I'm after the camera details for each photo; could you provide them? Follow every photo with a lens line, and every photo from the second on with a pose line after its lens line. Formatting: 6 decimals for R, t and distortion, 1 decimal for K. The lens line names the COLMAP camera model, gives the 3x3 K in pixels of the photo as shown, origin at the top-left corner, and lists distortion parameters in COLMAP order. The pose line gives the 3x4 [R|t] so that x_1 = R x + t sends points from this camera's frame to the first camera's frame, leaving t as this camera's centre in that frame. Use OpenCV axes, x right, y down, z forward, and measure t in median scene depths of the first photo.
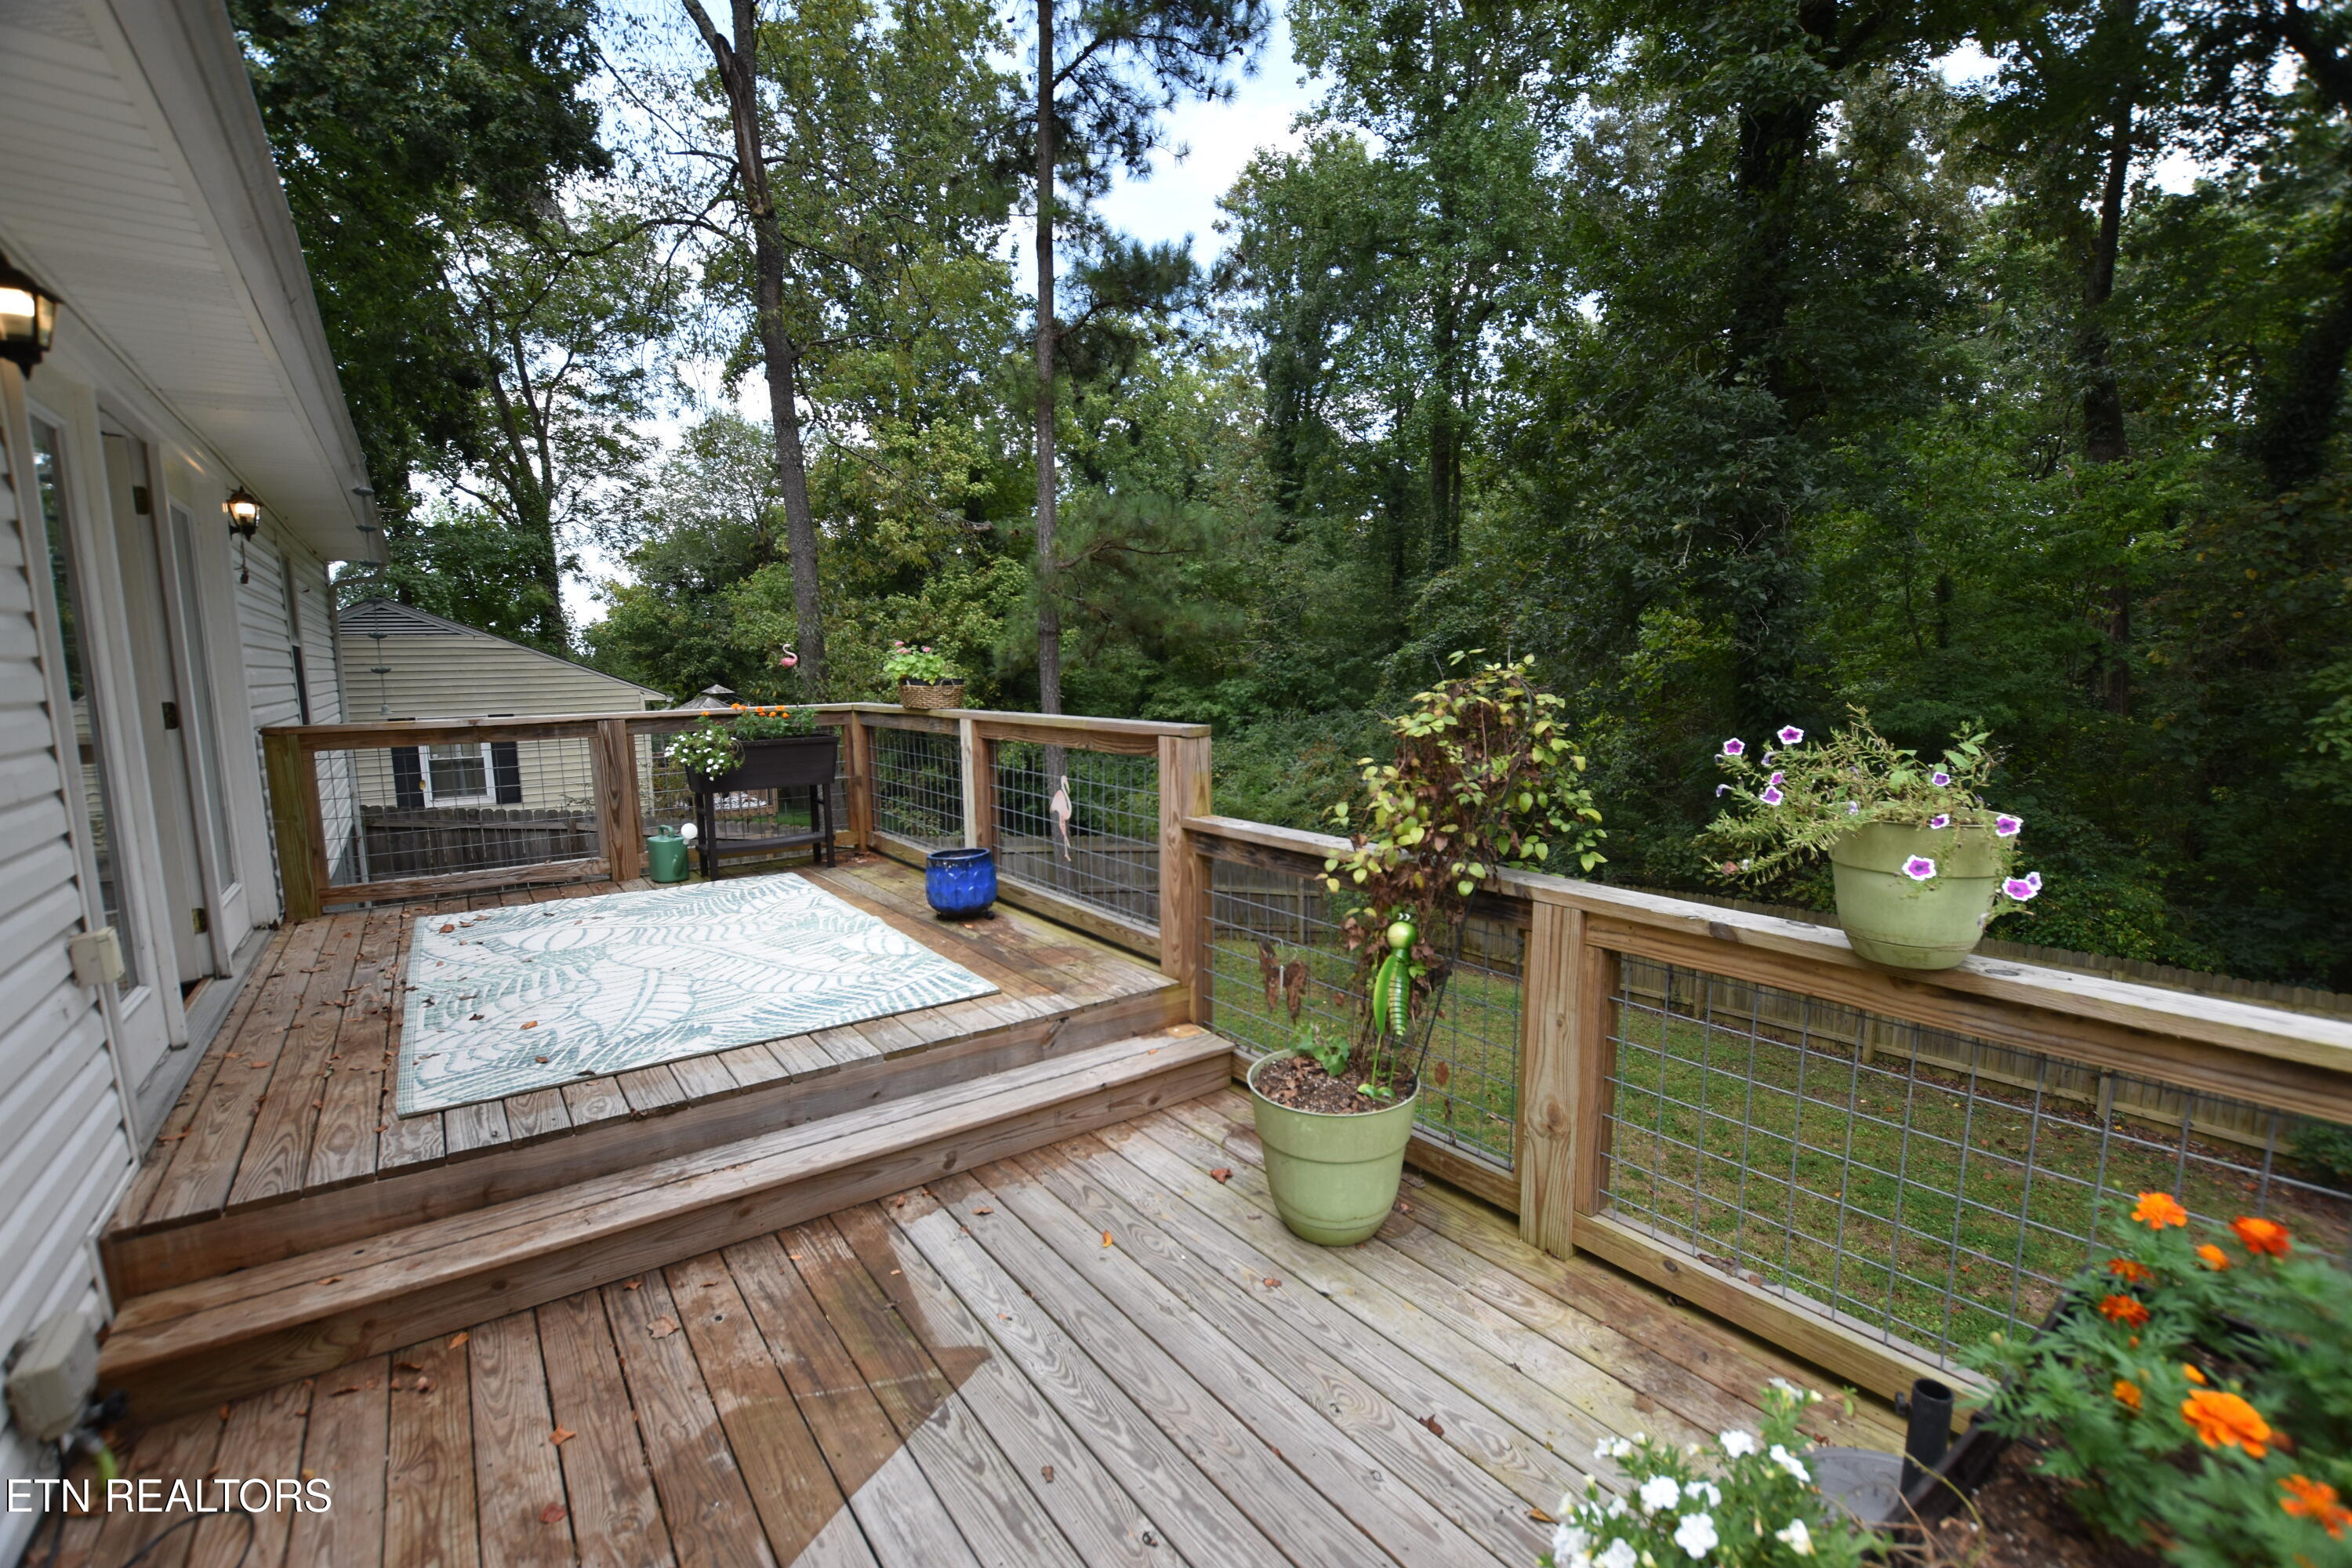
lens RADIAL K [[1034.4, 0, 1187.7], [0, 1034.4, 793.3], [0, 0, 1]] dist [-0.027234, -0.000175]
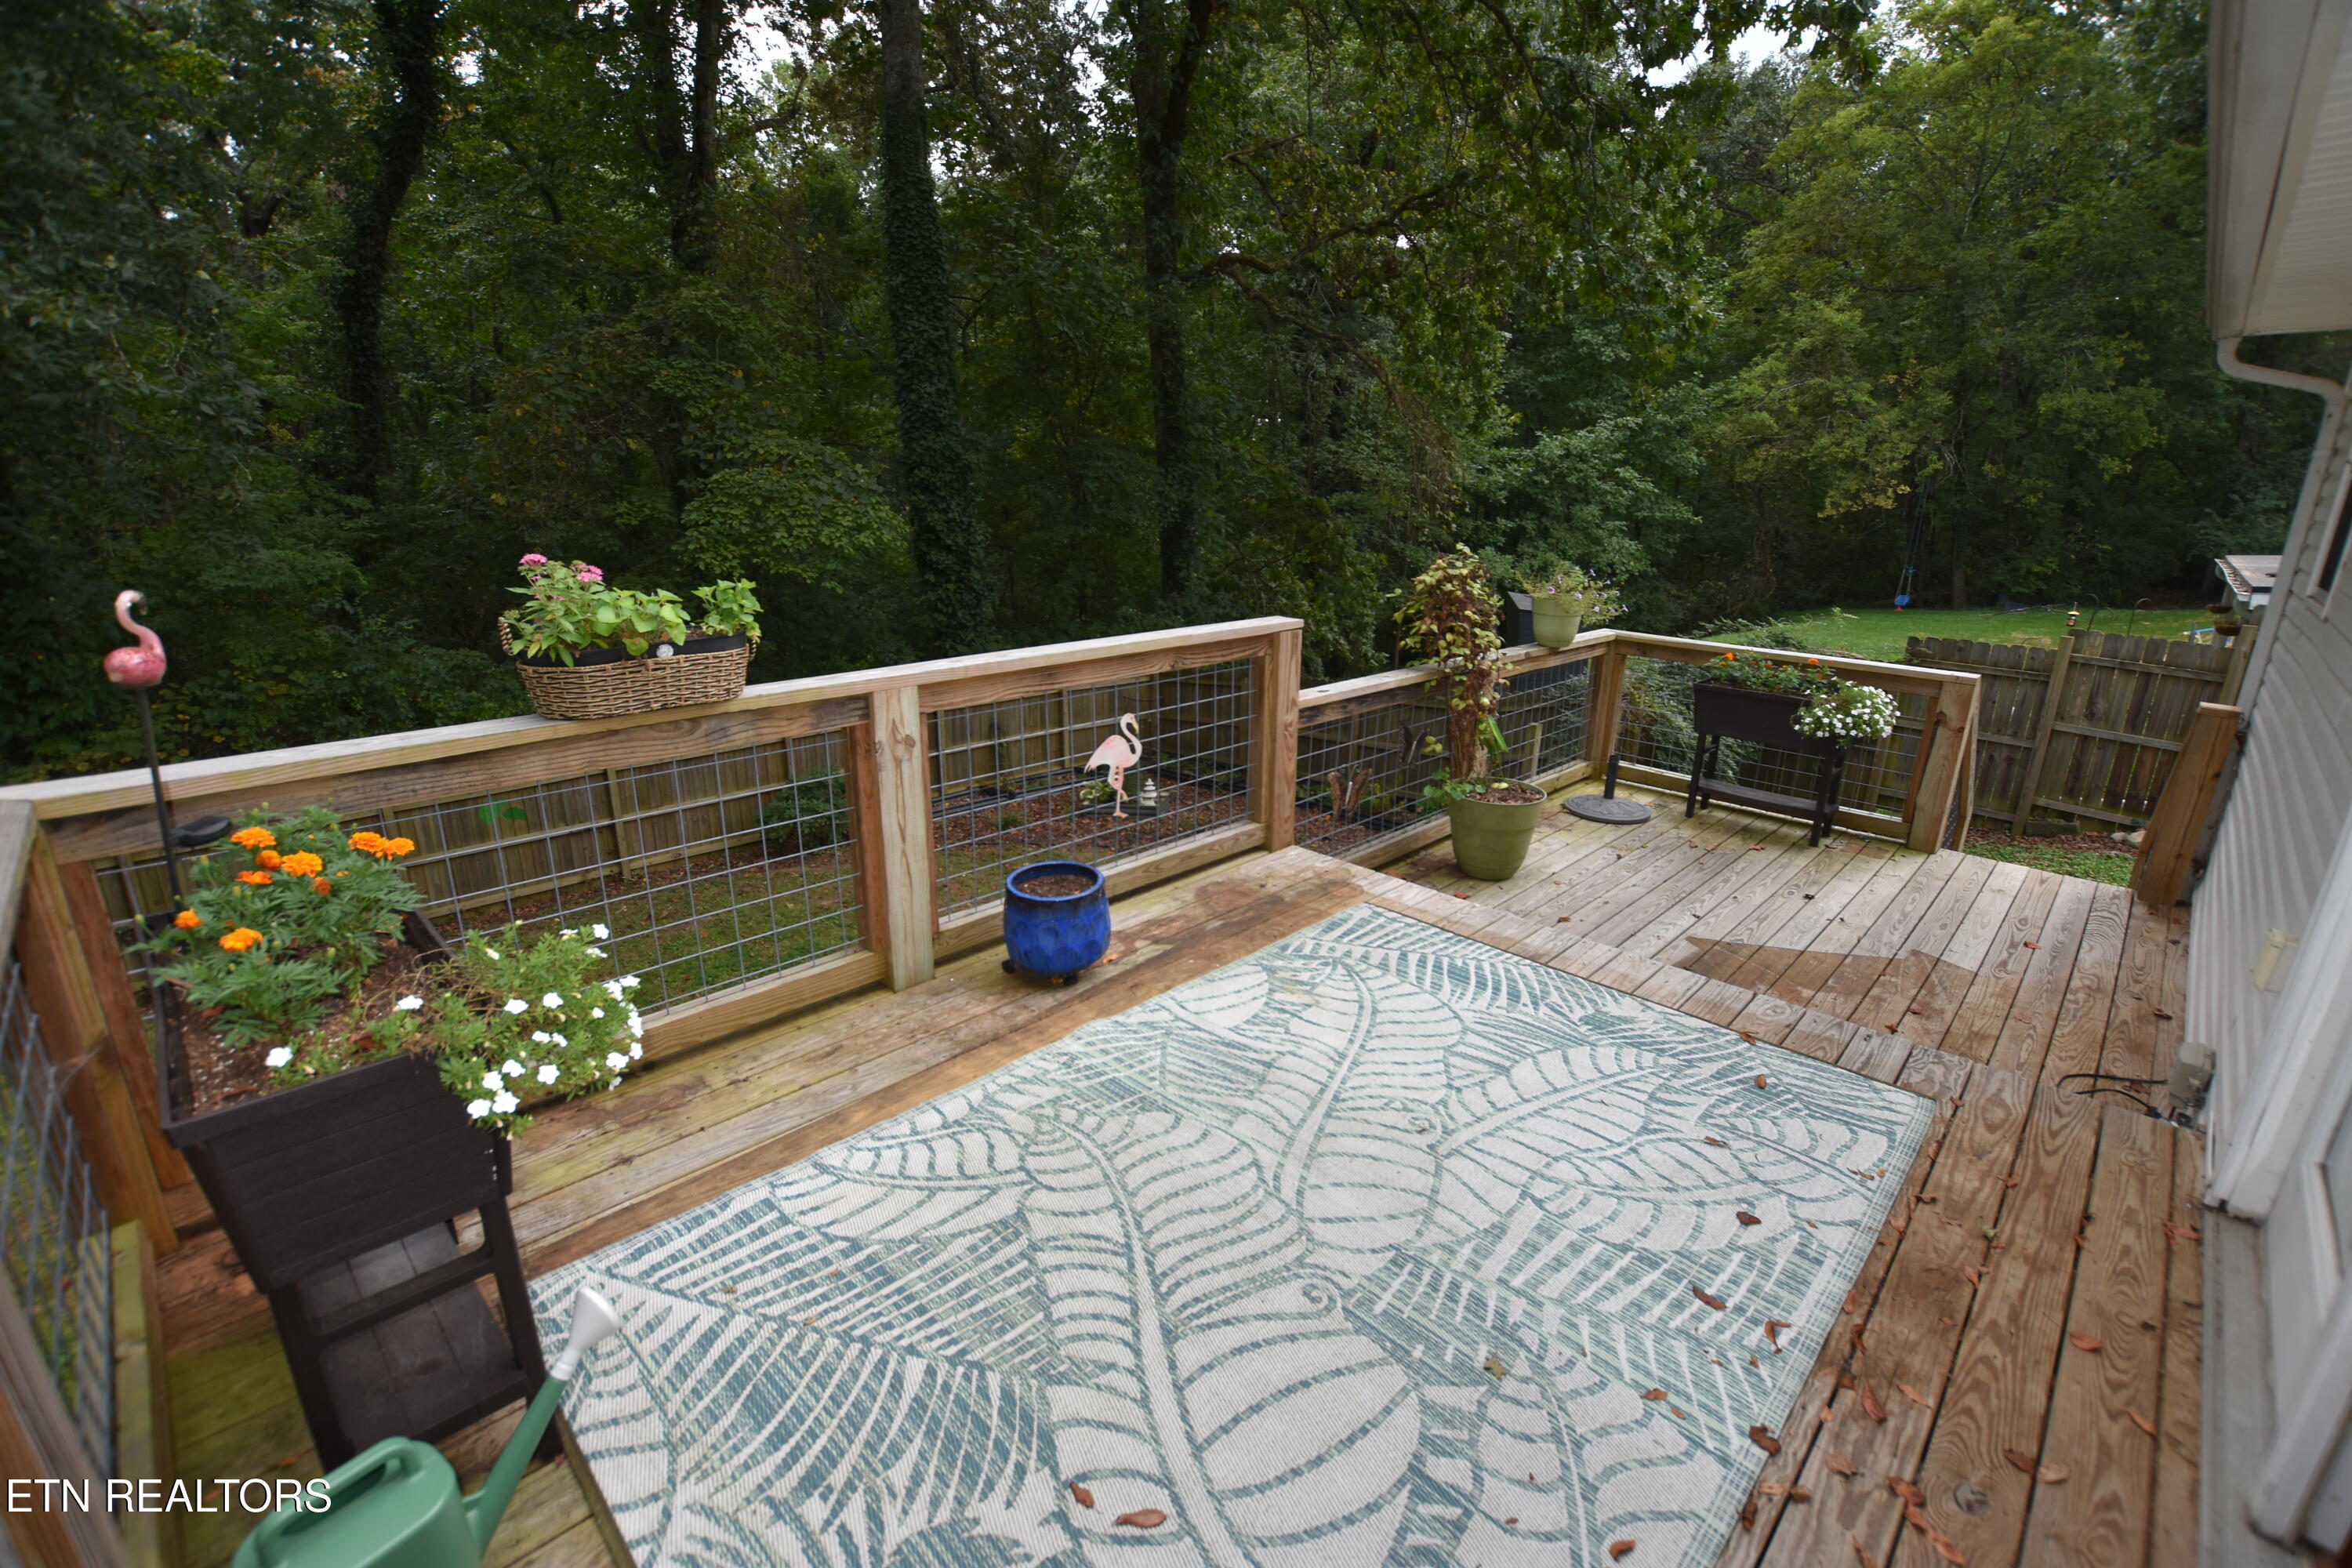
lens RADIAL K [[1034.4, 0, 1187.7], [0, 1034.4, 793.3], [0, 0, 1]] dist [-0.027234, -0.000175]
pose [[-0.159939, -0.281162, 0.946239, -1.071536], [0.111696, 0.947268, 0.300347, -0.230749], [-0.980787, 0.153729, -0.120101, 1.267793]]
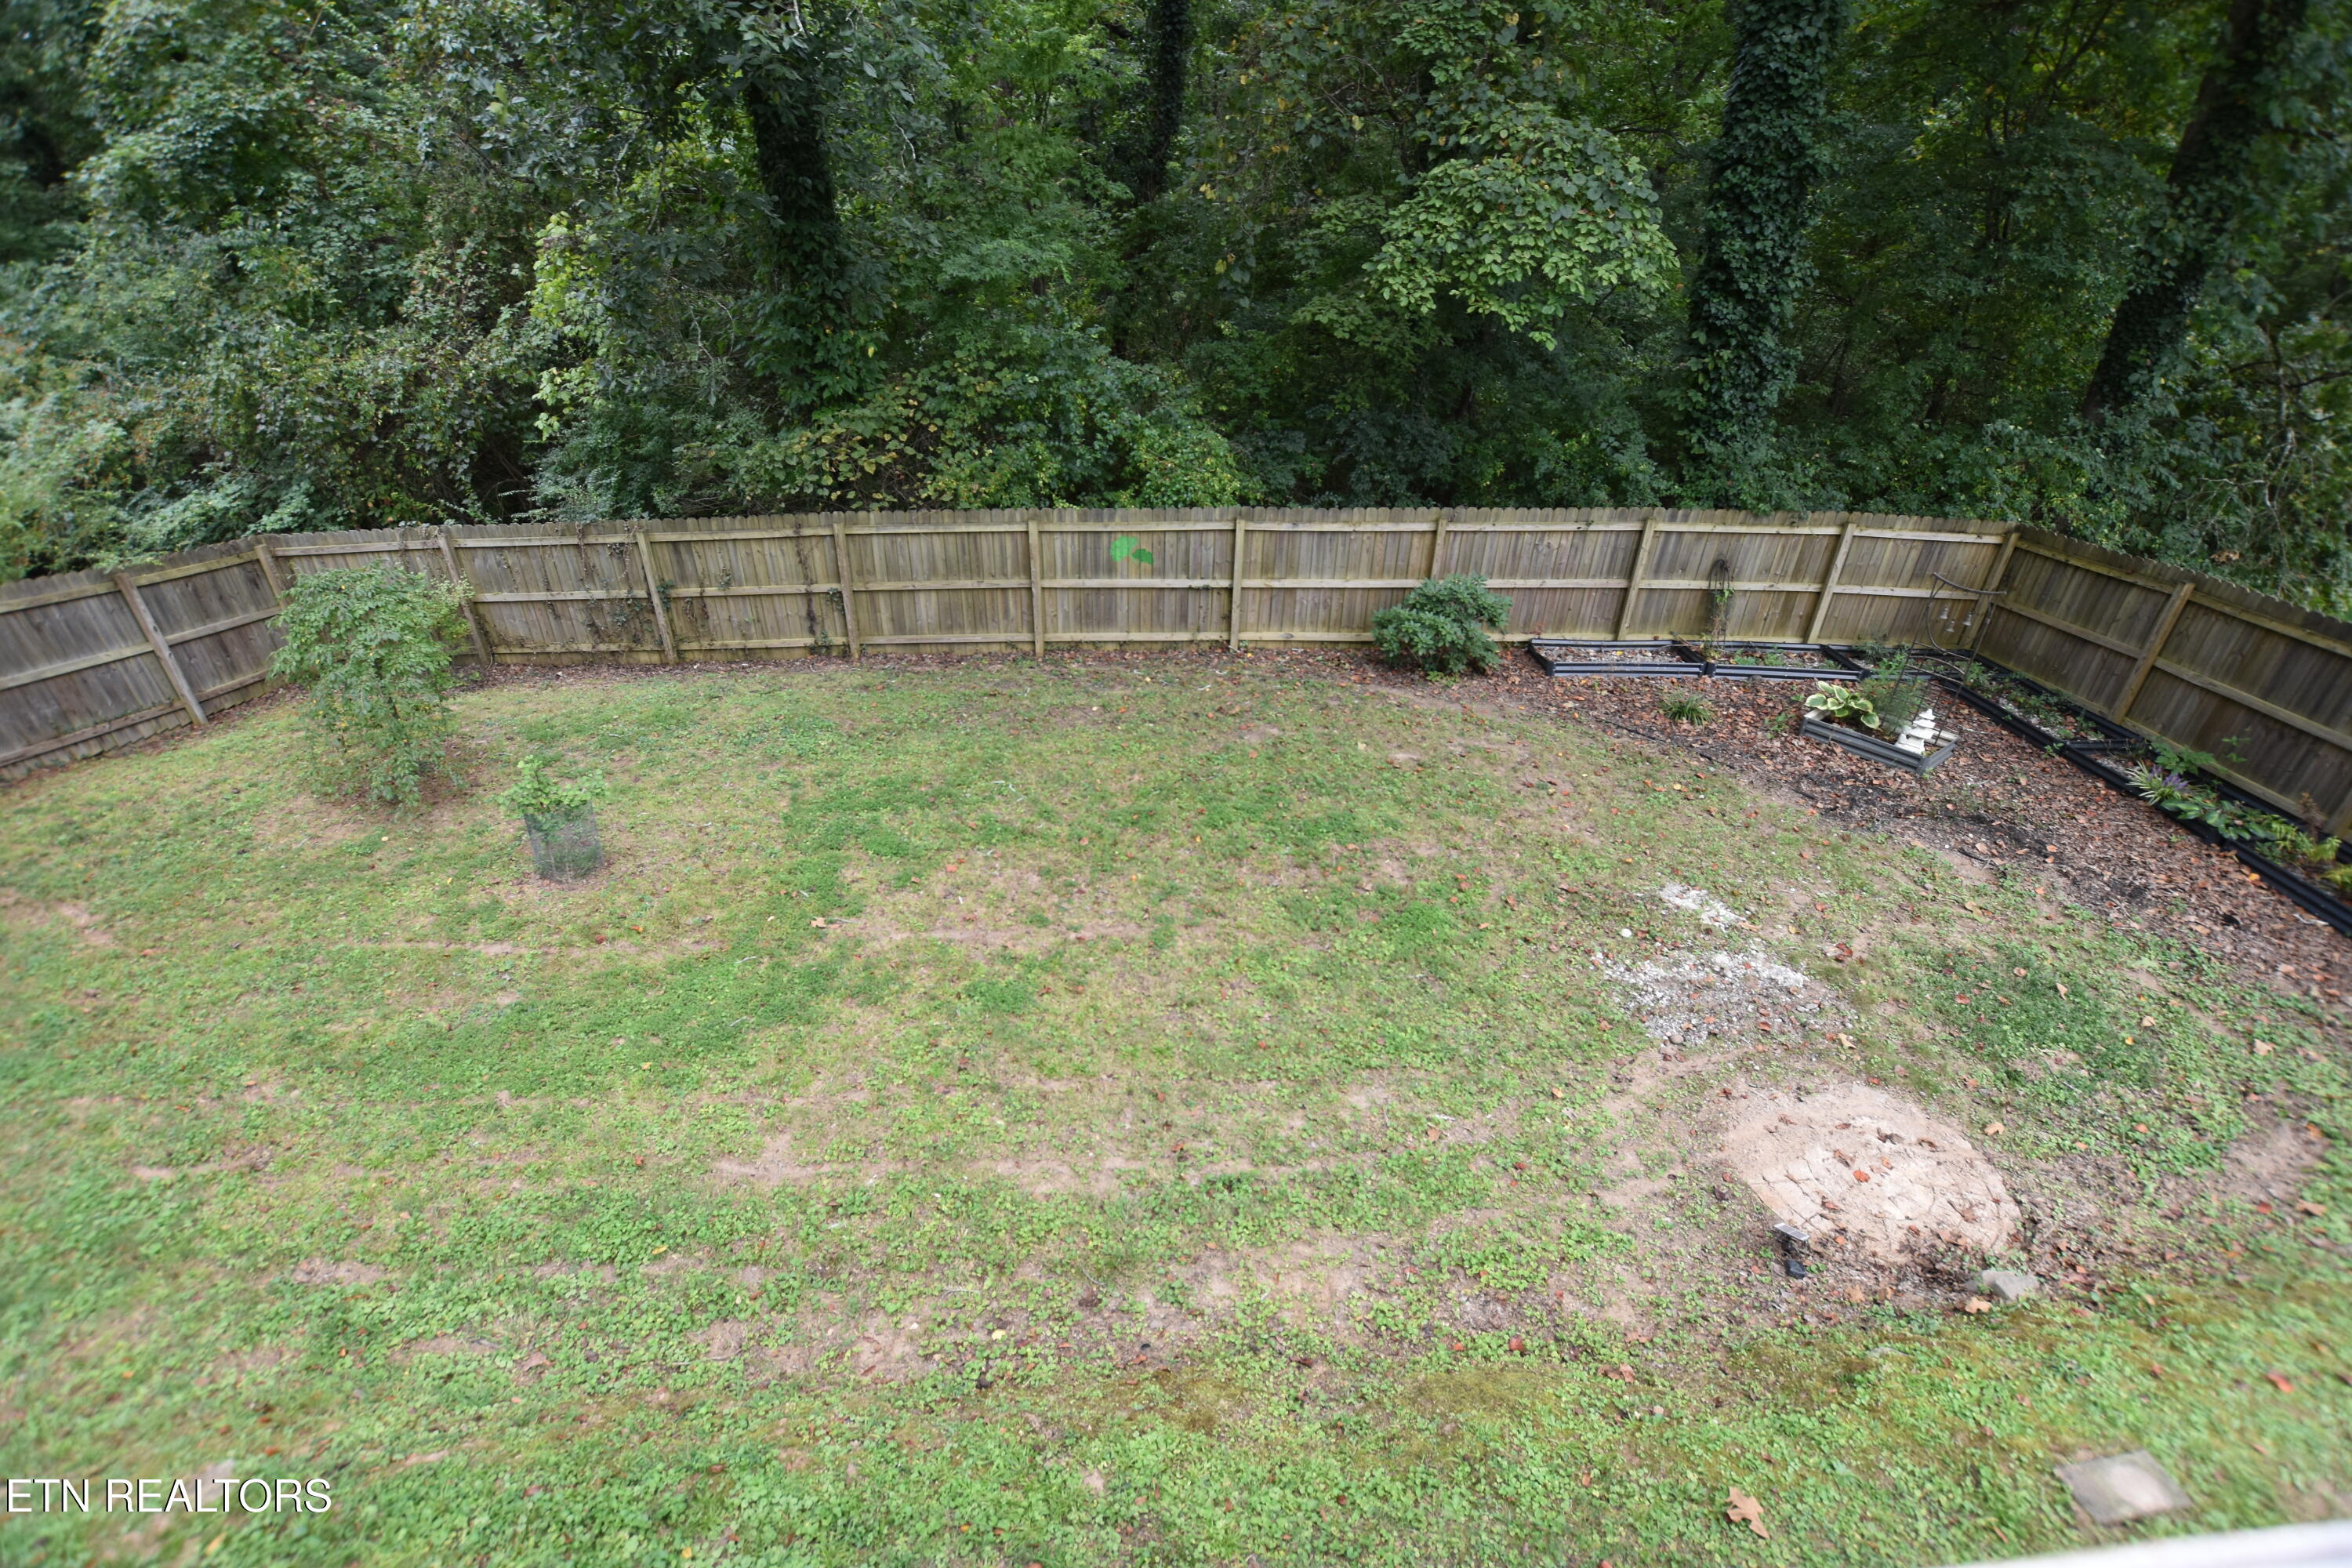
lens RADIAL K [[1034.4, 0, 1187.7], [0, 1034.4, 793.3], [0, 0, 1]] dist [-0.027234, -0.000175]
pose [[0.530840, -0.423328, 0.734167, -0.155233], [0.074545, 0.886269, 0.457132, -0.210047], [-0.844187, -0.187936, 0.502024, 1.168418]]
